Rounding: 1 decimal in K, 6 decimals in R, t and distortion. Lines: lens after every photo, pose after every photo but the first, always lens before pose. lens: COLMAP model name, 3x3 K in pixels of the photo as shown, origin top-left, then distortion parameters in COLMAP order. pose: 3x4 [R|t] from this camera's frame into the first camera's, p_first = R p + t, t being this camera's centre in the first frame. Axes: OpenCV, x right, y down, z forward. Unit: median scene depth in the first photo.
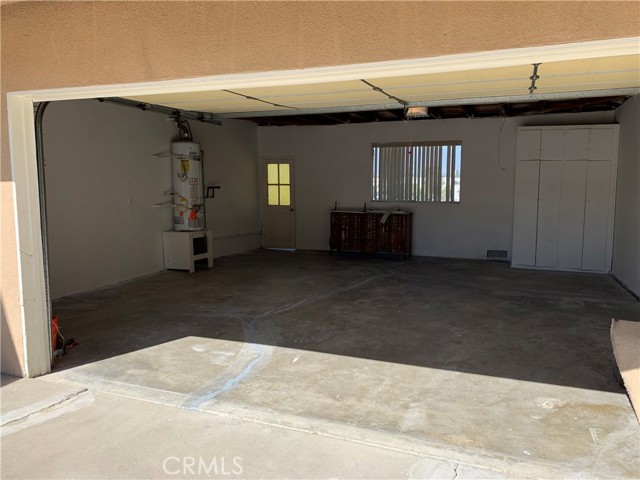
lens RADIAL K [[491.0, 0, 323.1], [0, 491.0, 237.7], [0, 0, 1]] dist [0.049286, -0.066301]
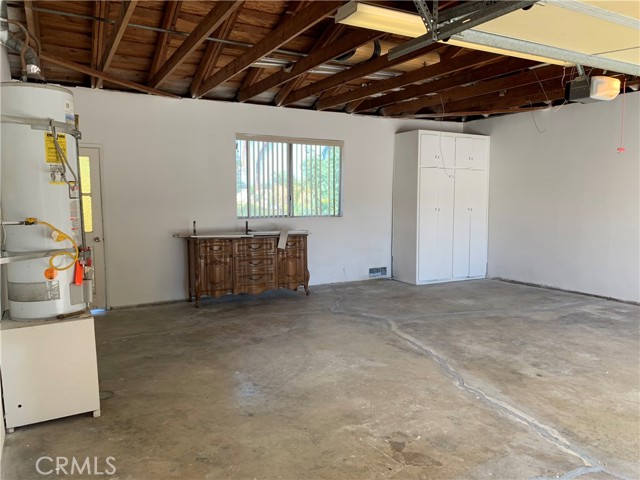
lens RADIAL K [[491.0, 0, 320.8], [0, 491.0, 243.8], [0, 0, 1]] dist [0.049286, -0.066301]
pose [[0.636585, -0.082839, 0.766745, -0.404537], [0.084816, 0.995704, 0.037158, -0.061541], [-0.766529, 0.041378, 0.640876, 0.536044]]
